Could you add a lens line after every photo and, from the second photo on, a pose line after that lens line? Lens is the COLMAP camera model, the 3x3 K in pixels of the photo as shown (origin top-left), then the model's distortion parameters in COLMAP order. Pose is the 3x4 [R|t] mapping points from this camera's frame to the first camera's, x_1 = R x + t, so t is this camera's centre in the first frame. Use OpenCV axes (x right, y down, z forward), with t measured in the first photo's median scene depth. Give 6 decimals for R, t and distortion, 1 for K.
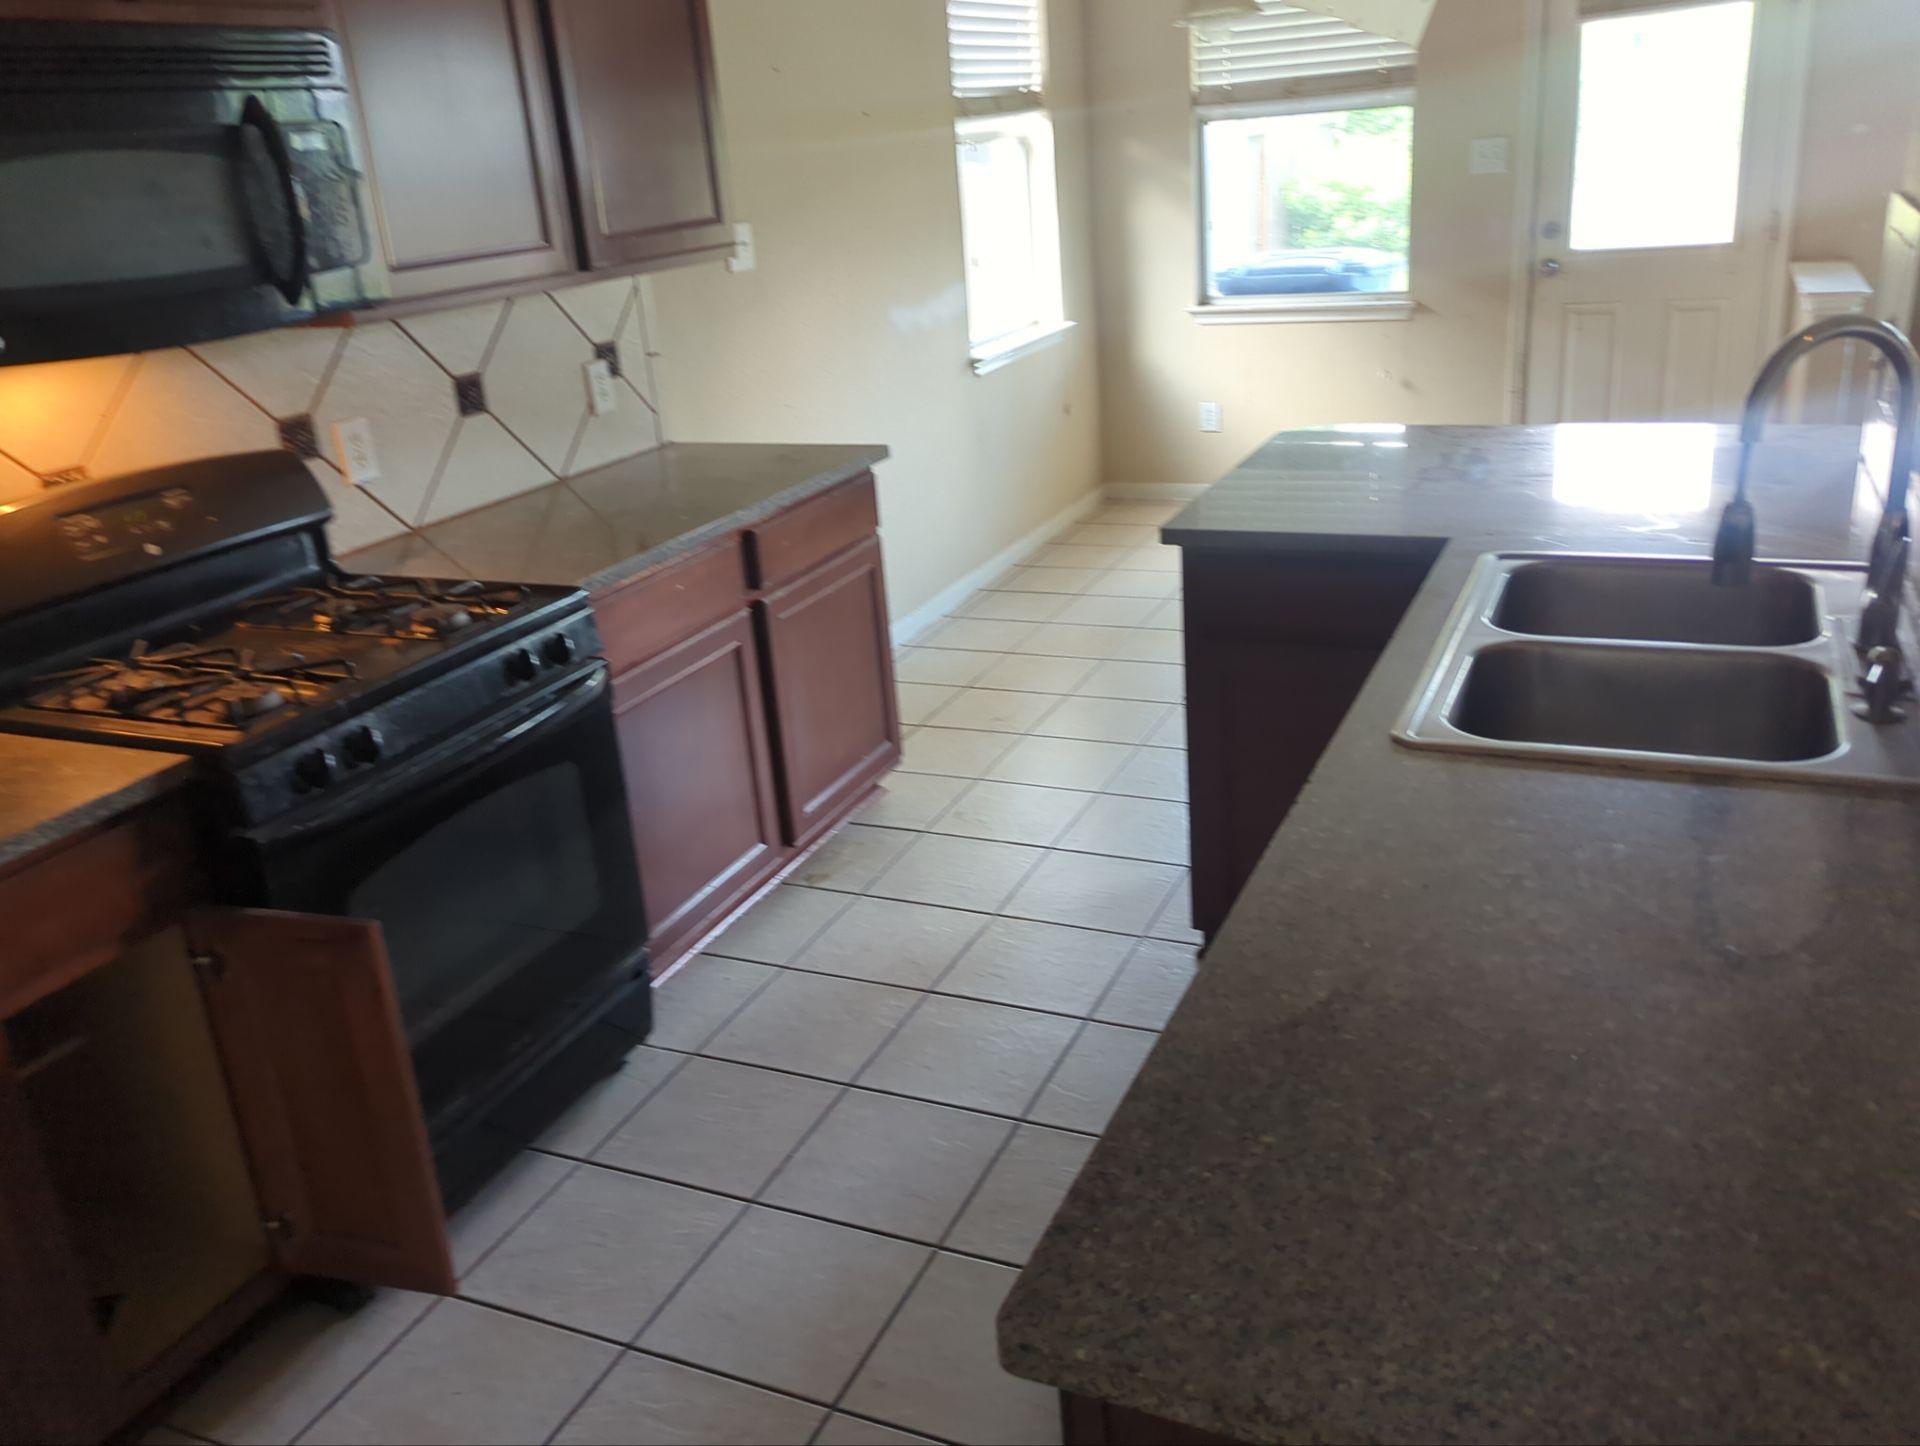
lens RADIAL K [[1553.9, 0, 959.0], [0, 1553.9, 711.6], [0, 0, 1]] dist [0.039960, -0.002941]
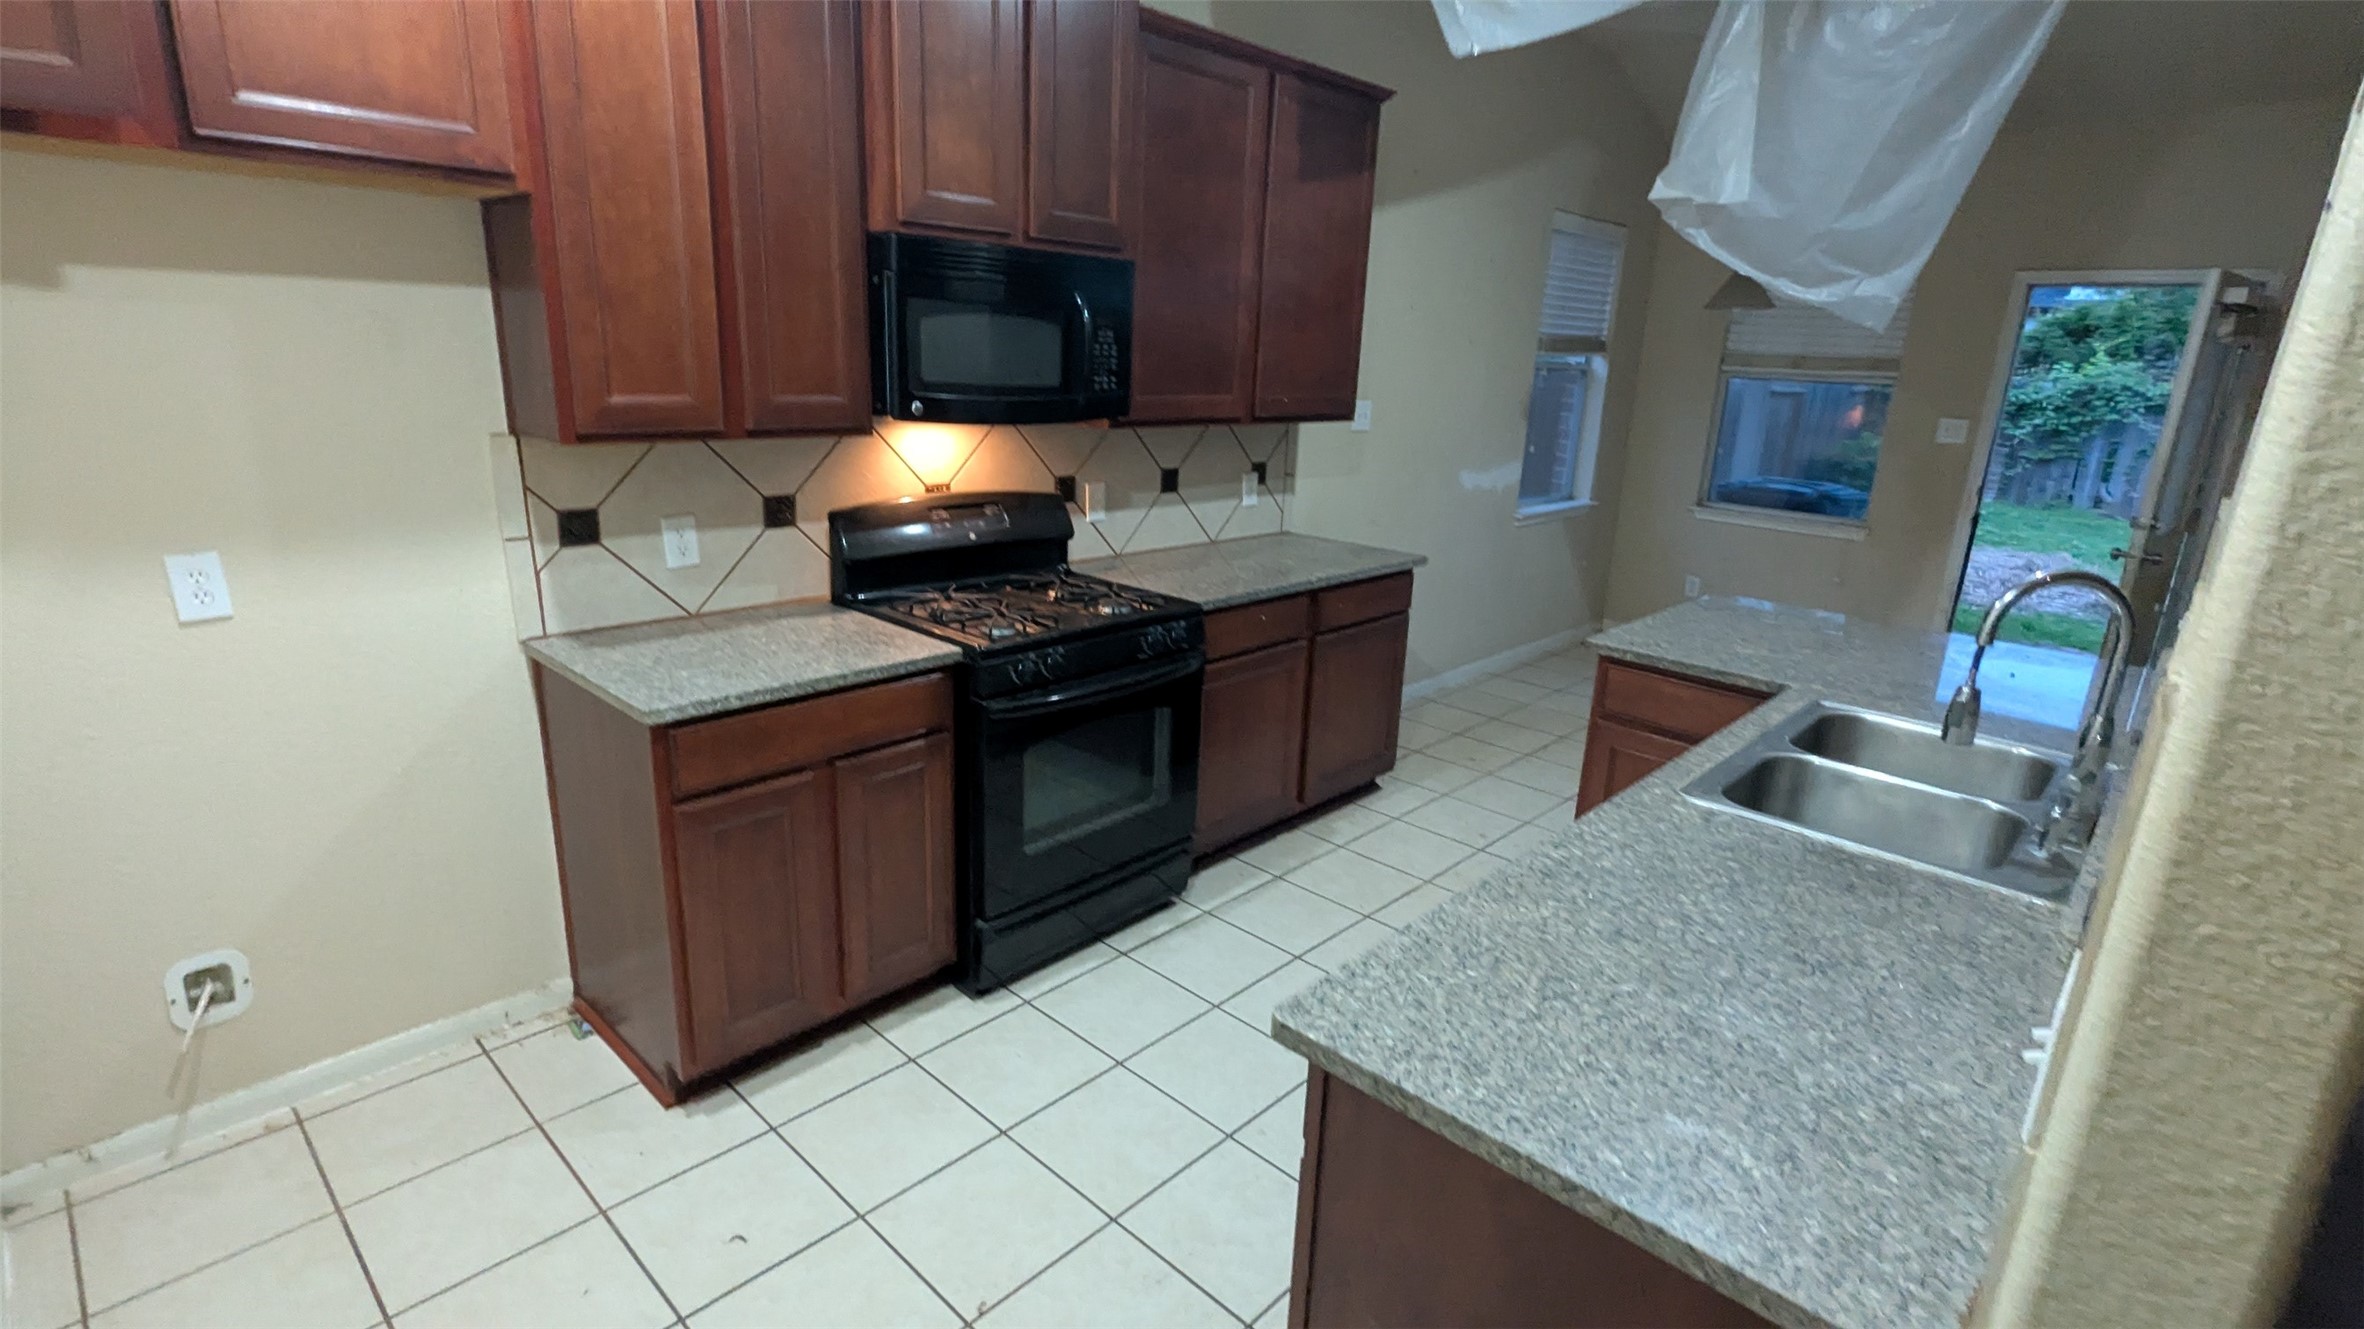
lens RADIAL K [[1113.5, 0, 1182.0], [0, 1113.5, 664.5], [0, 0, 1]] dist [0.000564, -0.000629]
pose [[0.938707, 0.200950, -0.280087, 0.083060], [-0.219722, 0.974862, -0.036974, 0.031495], [0.265616, 0.096249, 0.959262, -0.115653]]
